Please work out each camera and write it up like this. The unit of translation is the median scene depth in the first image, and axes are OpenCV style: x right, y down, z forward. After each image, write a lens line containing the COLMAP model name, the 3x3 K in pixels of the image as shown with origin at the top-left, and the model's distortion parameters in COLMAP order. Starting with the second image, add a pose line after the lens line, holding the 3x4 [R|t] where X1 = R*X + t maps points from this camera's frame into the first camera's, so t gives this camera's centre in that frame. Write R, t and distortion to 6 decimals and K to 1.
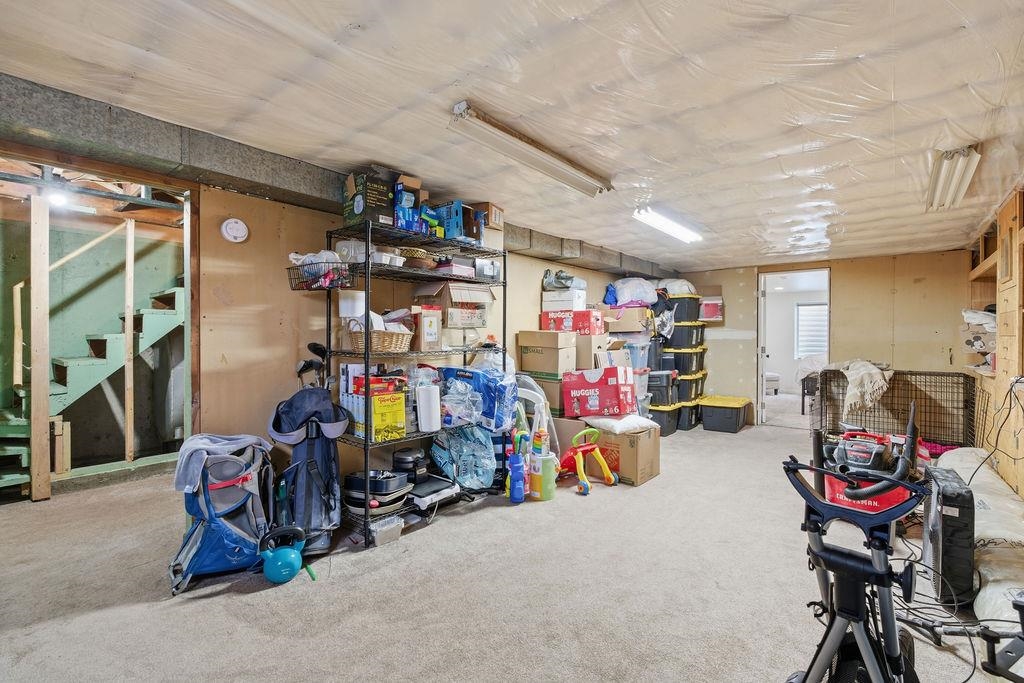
lens RADIAL K [[454.6, 0, 509.1], [0, 454.6, 339.0], [0, 0, 1]] dist [-0.013485, 0.003533]
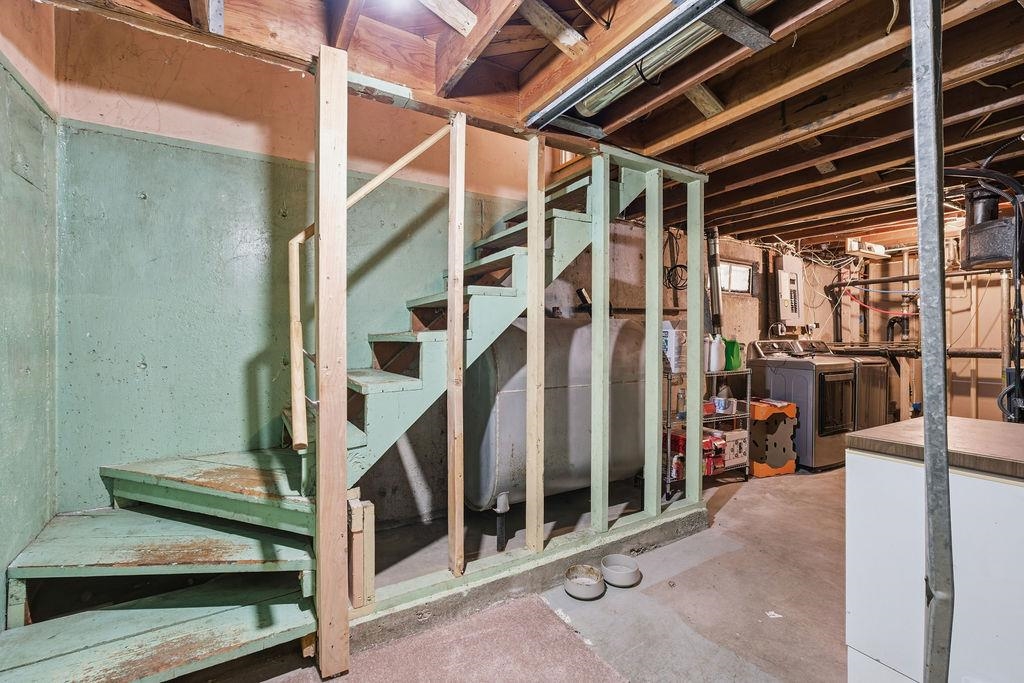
lens RADIAL K [[454.6, 0, 517.2], [0, 454.6, 340.8], [0, 0, 1]] dist [-0.013485, 0.003533]
pose [[0.945877, 0.004780, -0.324489, -0.686202], [-0.004865, 0.999988, 0.000548, -0.001956], [0.324487, 0.001060, 0.945889, 0.592518]]
